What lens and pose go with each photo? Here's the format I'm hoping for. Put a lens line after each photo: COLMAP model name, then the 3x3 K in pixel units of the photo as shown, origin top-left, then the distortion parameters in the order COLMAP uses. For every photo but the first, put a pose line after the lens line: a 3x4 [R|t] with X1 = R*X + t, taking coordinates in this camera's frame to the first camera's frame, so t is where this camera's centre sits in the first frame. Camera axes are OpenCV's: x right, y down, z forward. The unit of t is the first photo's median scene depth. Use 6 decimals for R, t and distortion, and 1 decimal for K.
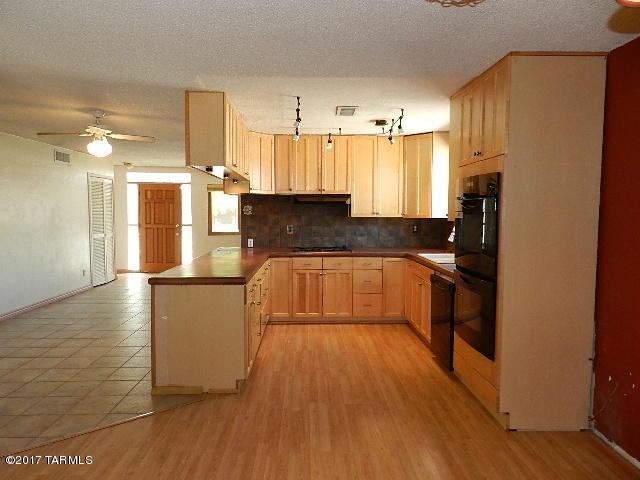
lens RADIAL K [[439.3, 0, 320.0], [0, 439.3, 240.0], [0, 0, 1]] dist [0.018475, -0.003460]
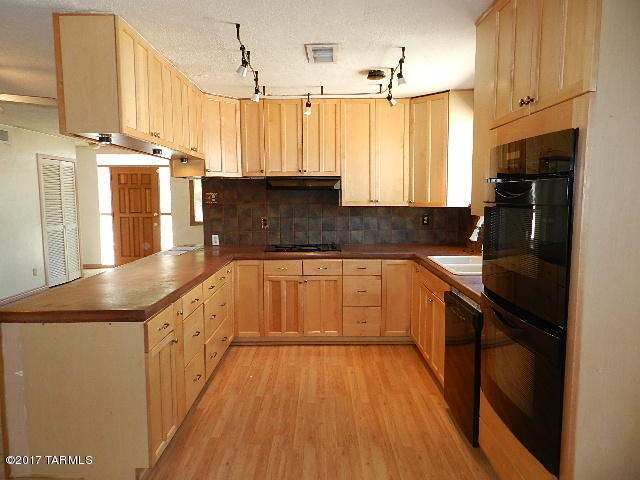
lens RADIAL K [[439.3, 0, 320.0], [0, 439.3, 240.0], [0, 0, 1]] dist [0.018475, -0.003460]
pose [[0.999369, -0.004170, -0.035268, 0.063019], [0.005473, 0.999302, 0.036947, -0.022700], [0.035090, -0.037116, 0.998695, 0.238748]]
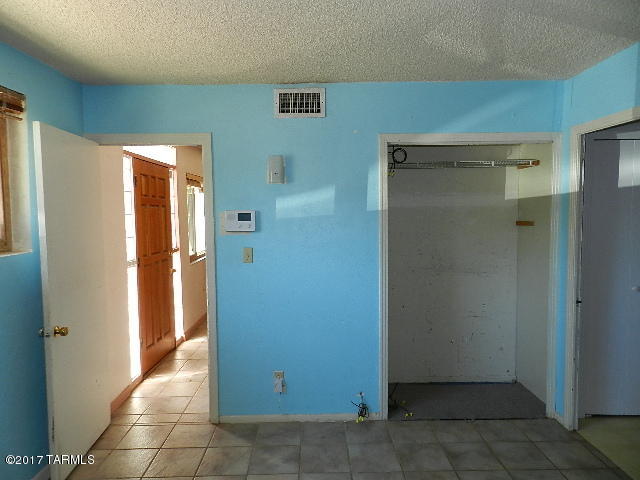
lens RADIAL K [[439.3, 0, 320.0], [0, 439.3, 240.0], [0, 0, 1]] dist [0.018475, -0.003460]
pose [[0.013830, -0.072861, 0.997246, -1.452501], [0.078420, 0.994349, 0.071562, -0.123852], [-0.996825, 0.077214, 0.019465, 1.489414]]
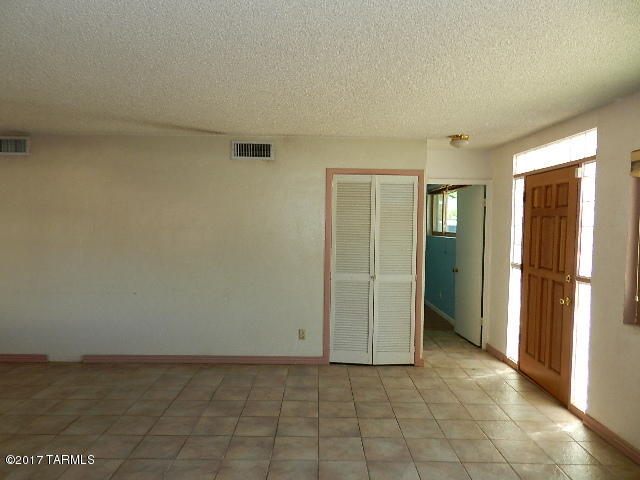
lens RADIAL K [[439.3, 0, 320.0], [0, 439.3, 240.0], [0, 0, 1]] dist [0.018475, -0.003460]
pose [[-0.014394, 0.031721, -0.999393, 0.085631], [-0.083765, 0.995945, 0.032818, -0.106413], [0.996382, 0.084186, -0.011678, 1.434058]]
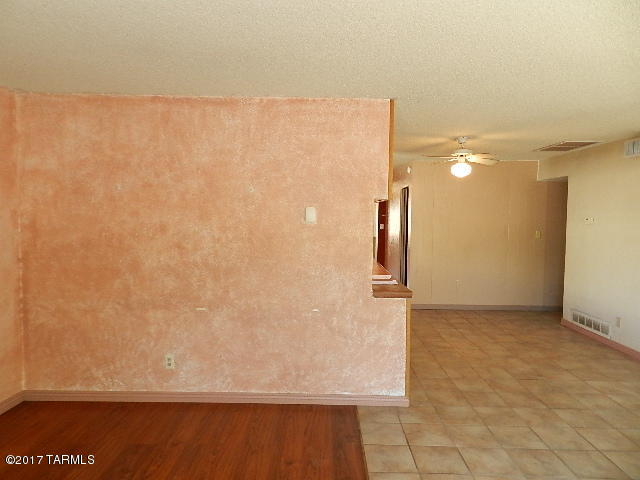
lens RADIAL K [[439.3, 0, 320.0], [0, 439.3, 240.0], [0, 0, 1]] dist [0.018475, -0.003460]
pose [[-0.999126, -0.007948, 0.041046, -0.151340], [-0.002555, 0.991538, 0.129793, -0.141643], [-0.041730, 0.129575, -0.990691, 1.737858]]
